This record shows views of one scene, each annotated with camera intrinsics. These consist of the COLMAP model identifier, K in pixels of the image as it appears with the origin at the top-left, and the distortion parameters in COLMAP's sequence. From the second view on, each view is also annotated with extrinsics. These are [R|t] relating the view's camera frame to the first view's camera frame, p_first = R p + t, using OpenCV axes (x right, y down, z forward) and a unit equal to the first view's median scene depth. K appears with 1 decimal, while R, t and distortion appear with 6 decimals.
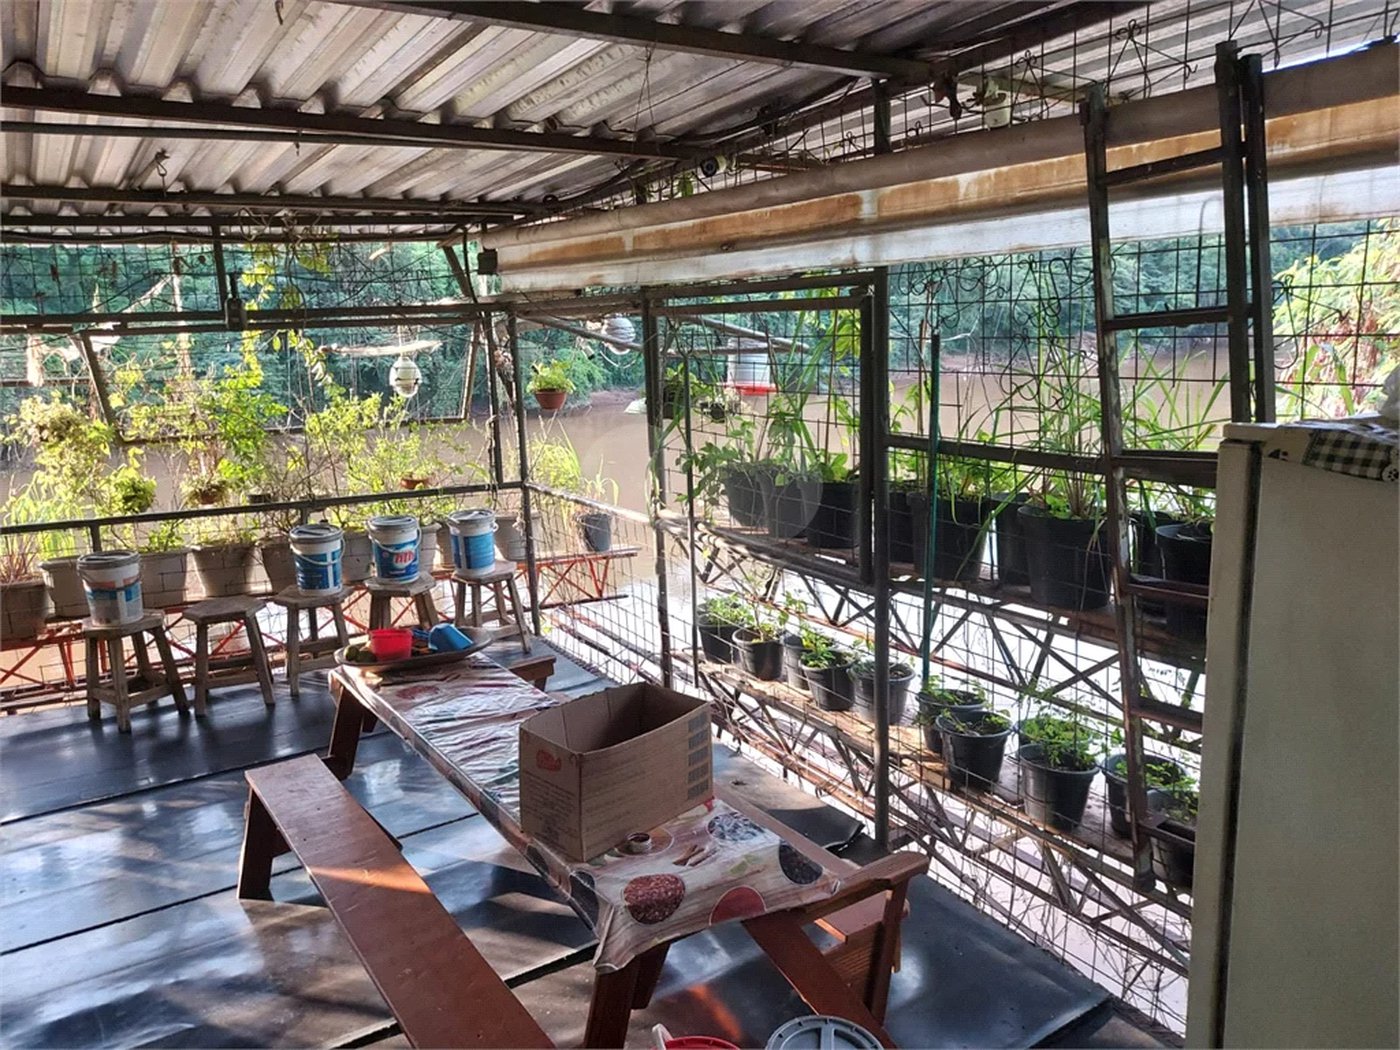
lens RADIAL K [[1017.2, 0, 700.0], [0, 1017.2, 525.0], [0, 0, 1]] dist [0.070127, -0.075212]
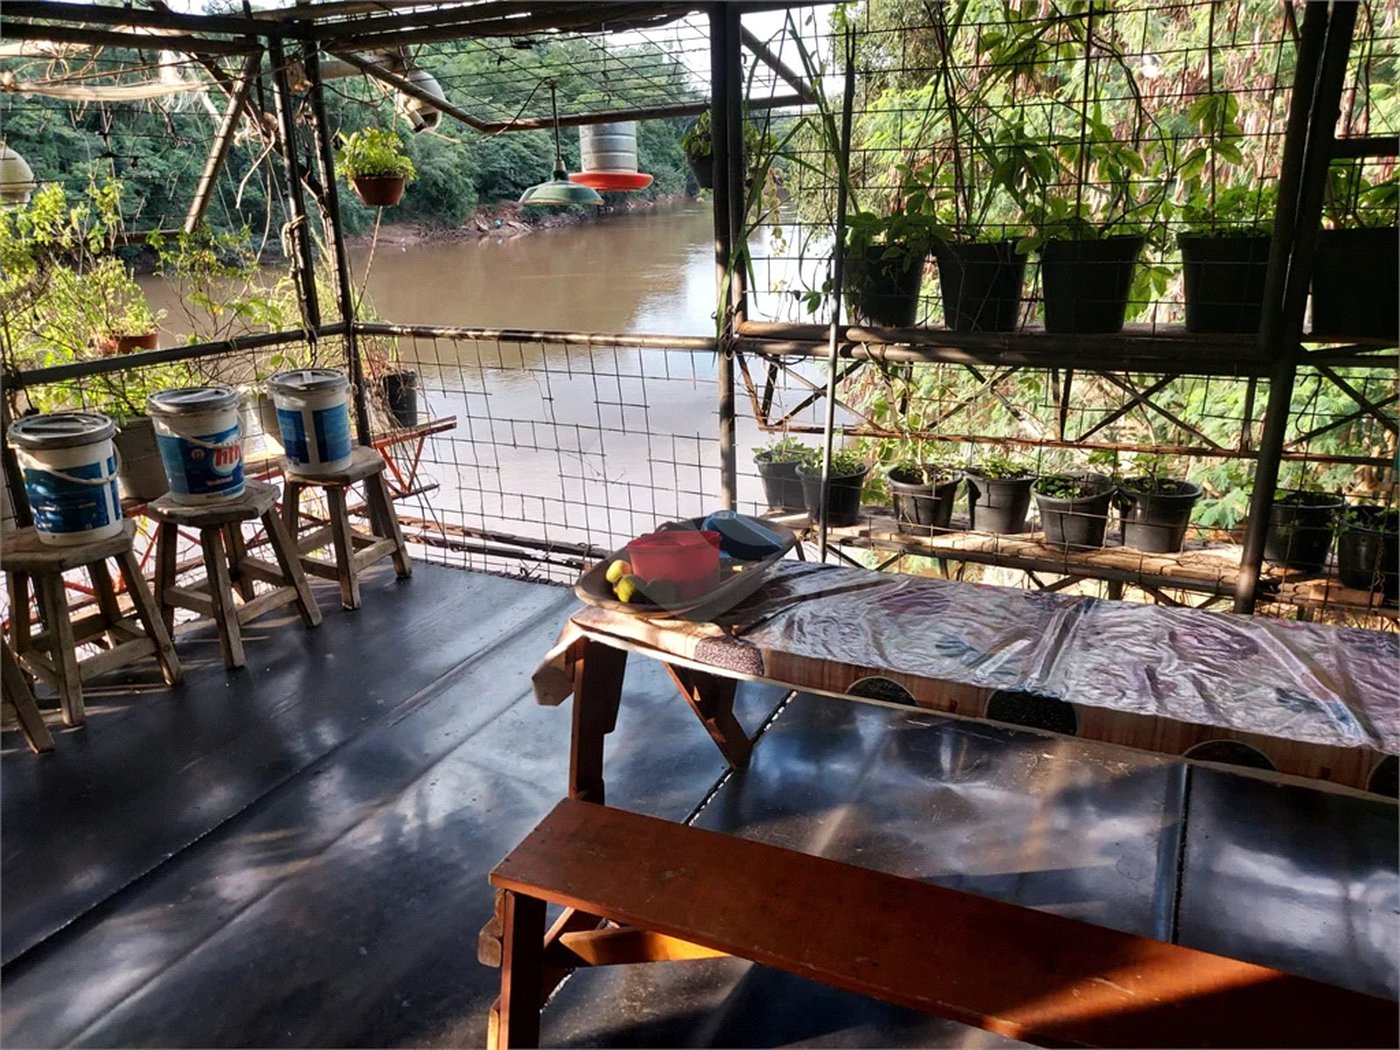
lens RADIAL K [[1017.2, 0, 700.0], [0, 1017.2, 525.0], [0, 0, 1]] dist [0.070127, -0.075212]
pose [[0.852811, -0.165830, 0.495190, -0.341048], [0.106972, 0.983608, 0.145165, 0.013503], [-0.511146, -0.070826, 0.856571, 0.326200]]
